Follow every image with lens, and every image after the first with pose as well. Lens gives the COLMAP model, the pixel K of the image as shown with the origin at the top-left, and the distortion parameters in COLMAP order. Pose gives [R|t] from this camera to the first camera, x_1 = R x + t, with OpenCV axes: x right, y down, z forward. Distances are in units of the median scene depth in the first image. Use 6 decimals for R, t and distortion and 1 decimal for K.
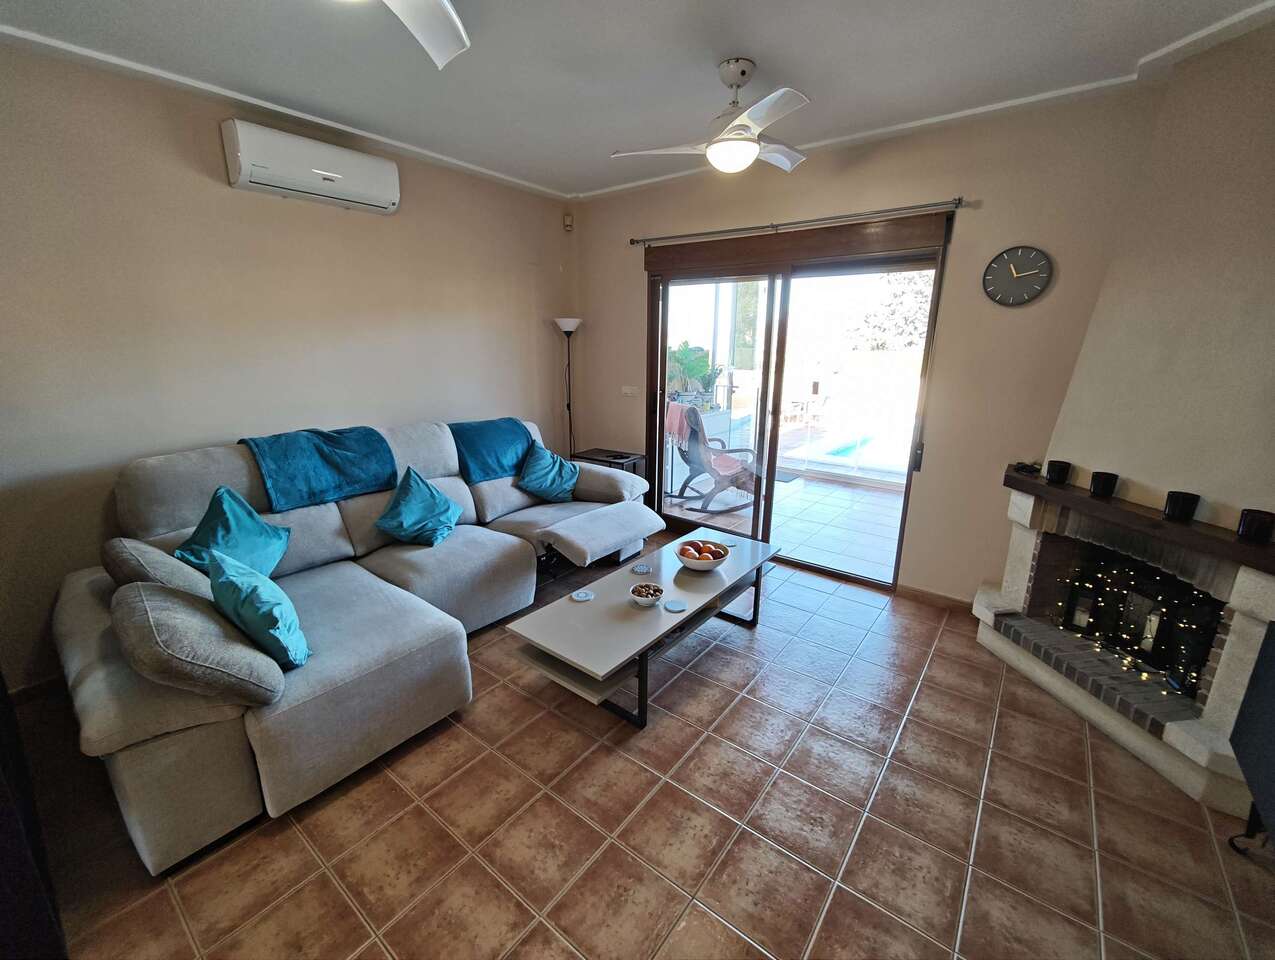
lens RADIAL K [[529.4, 0, 635.8], [0, 529.4, 472.1], [0, 0, 1]] dist [-0.012325, 0.005546]
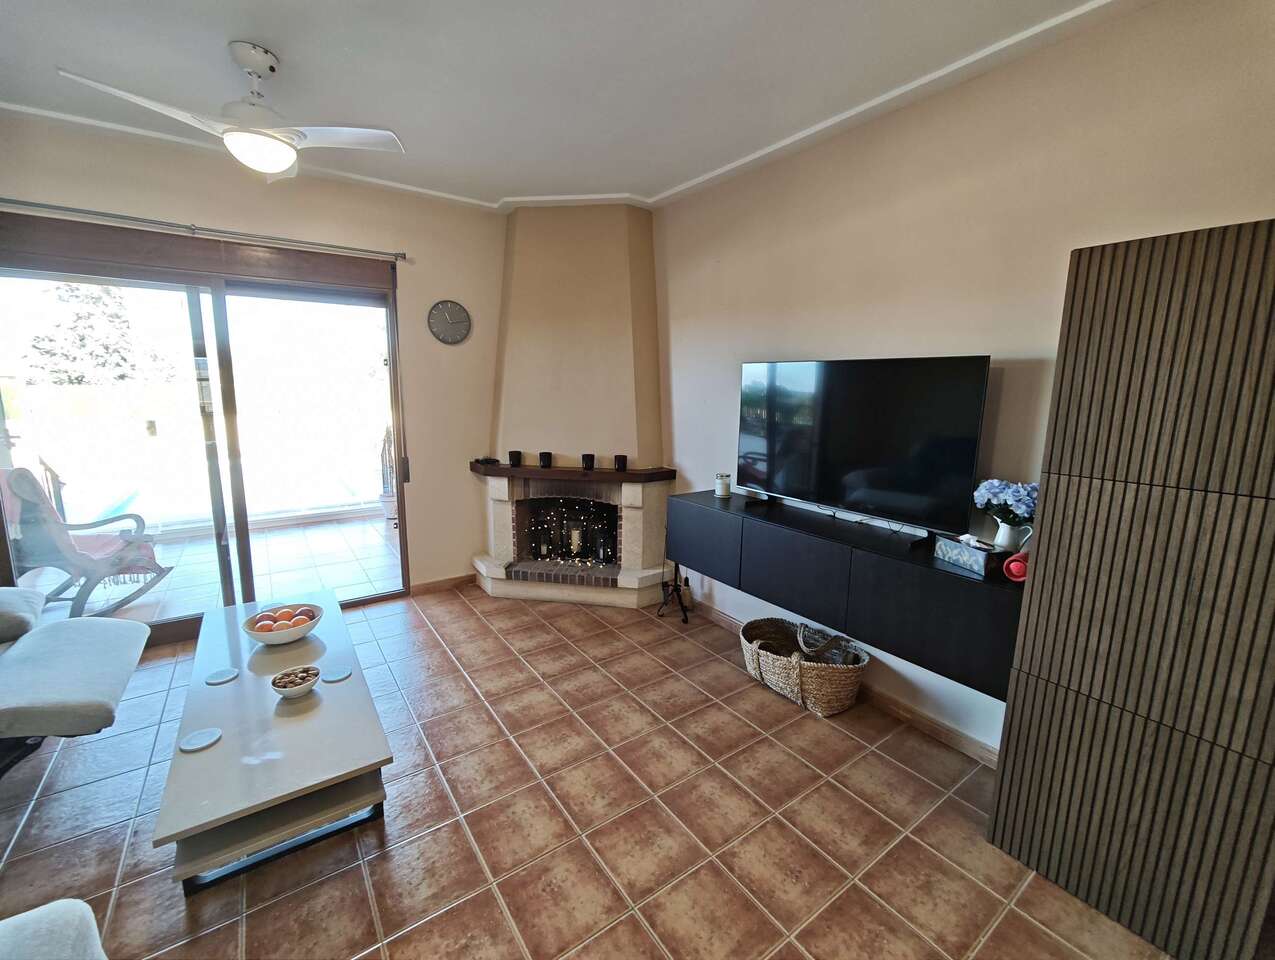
lens RADIAL K [[529.4, 0, 627.1], [0, 529.4, 474.2], [0, 0, 1]] dist [-0.012325, 0.005546]
pose [[0.299402, -0.166113, 0.939556, -0.532315], [0.220884, 0.970044, 0.101116, -0.040205], [-0.928207, 0.177258, 0.327125, 0.246235]]
